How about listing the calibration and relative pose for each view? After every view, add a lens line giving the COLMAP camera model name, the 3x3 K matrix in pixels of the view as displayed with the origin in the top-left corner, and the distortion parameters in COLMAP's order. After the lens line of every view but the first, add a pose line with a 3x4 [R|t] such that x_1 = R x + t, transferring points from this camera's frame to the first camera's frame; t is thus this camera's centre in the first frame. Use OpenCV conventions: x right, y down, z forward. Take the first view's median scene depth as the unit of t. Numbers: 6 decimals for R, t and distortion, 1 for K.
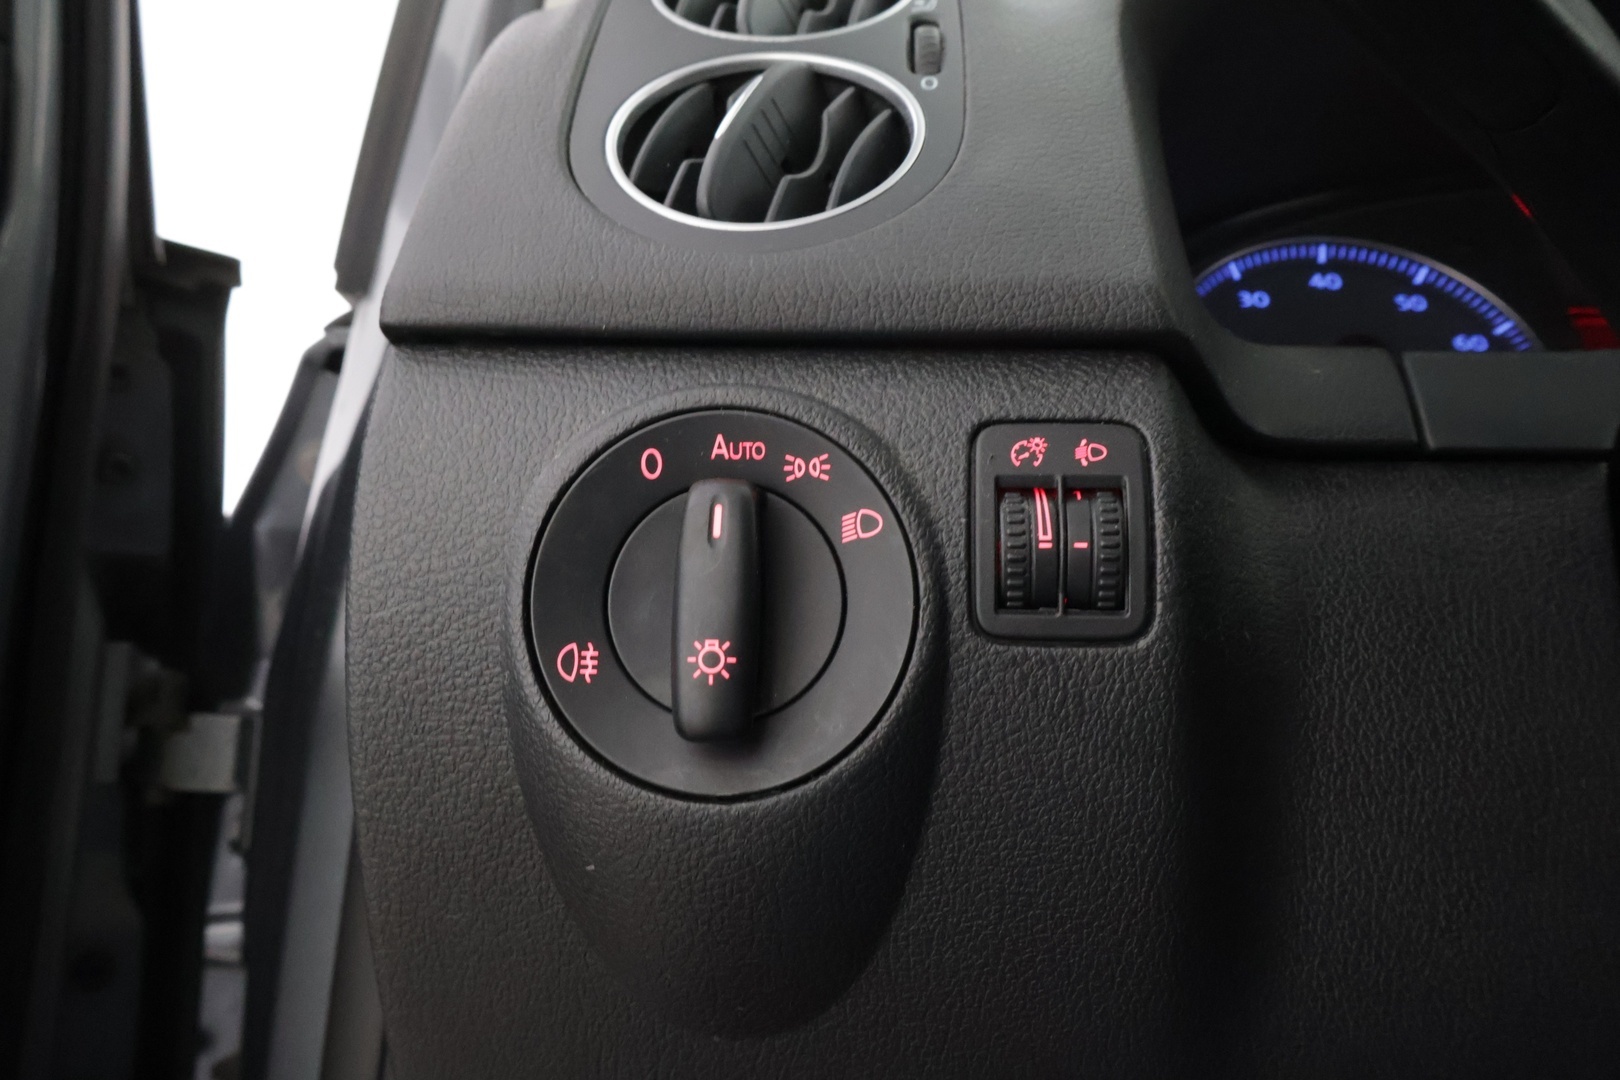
lens RADIAL K [[1335.1, 0, 824.3], [0, 1335.1, 540.1], [0, 0, 1]] dist [0.012422, 0.000779]
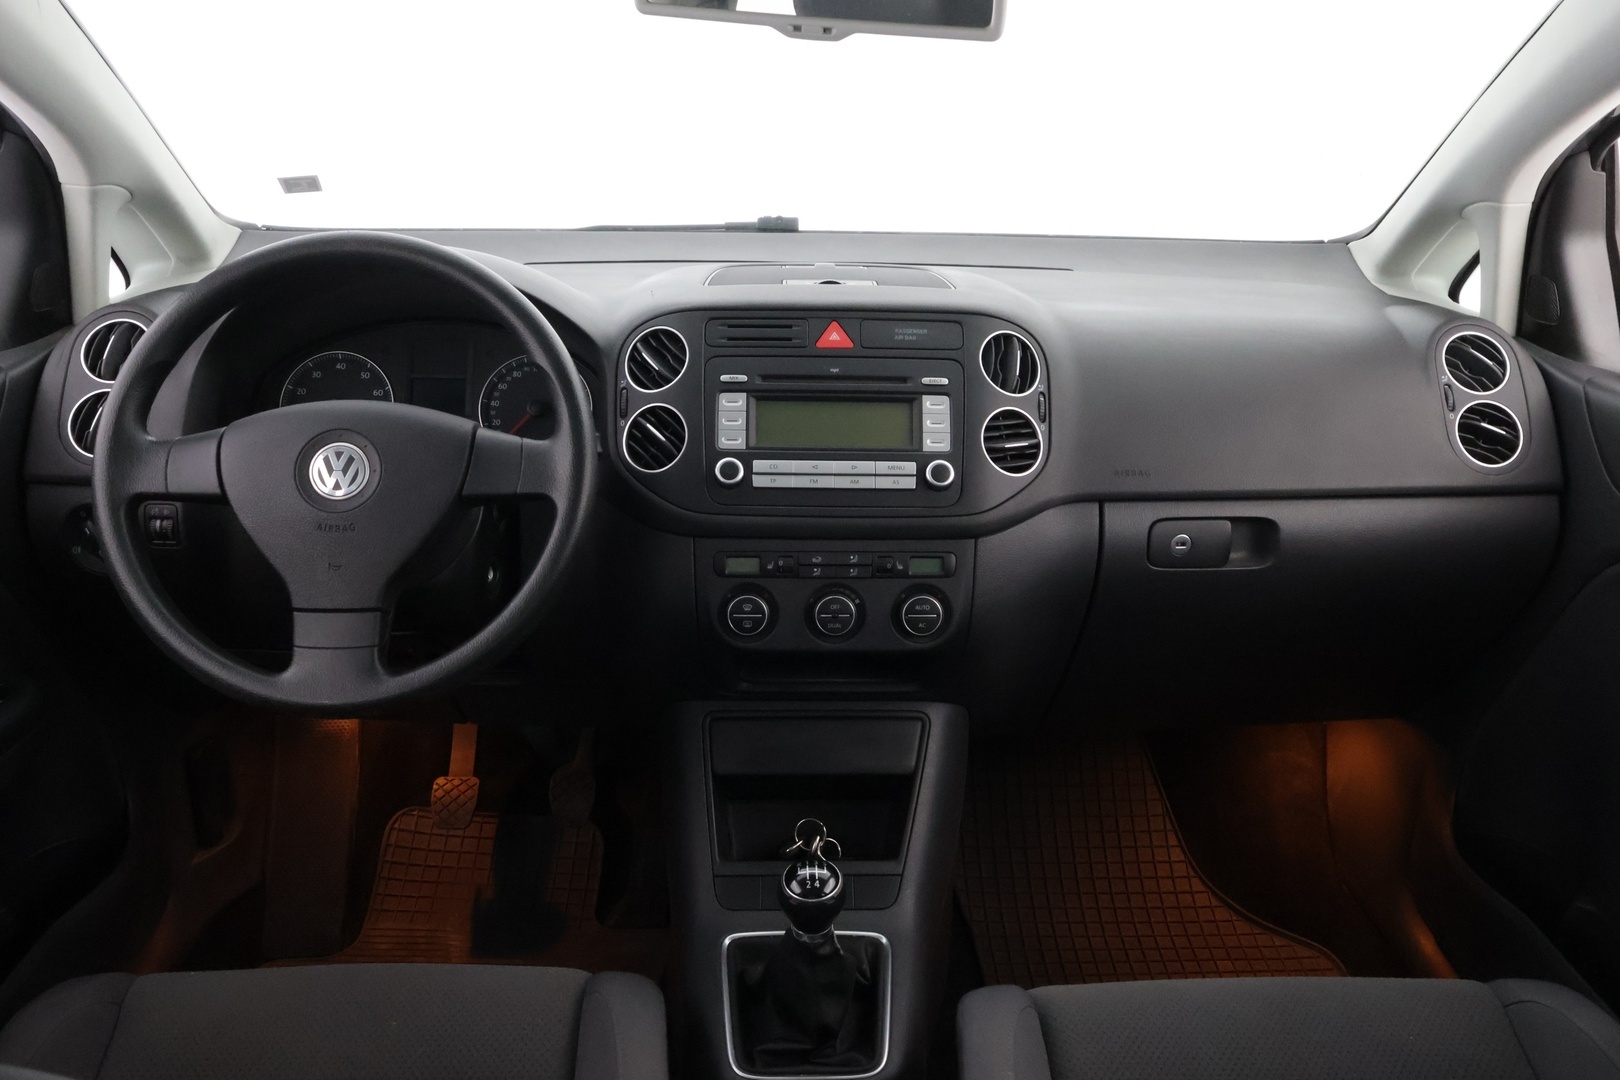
lens RADIAL K [[1335.1, 0, 796.6], [0, 1335.1, 540.2], [0, 0, 1]] dist [0.012422, 0.000779]
pose [[0.999730, -0.015469, 0.017345, 2.545288], [0.005752, 0.887784, 0.460224, -2.337837], [-0.022518, -0.460000, 0.887633, -3.717496]]
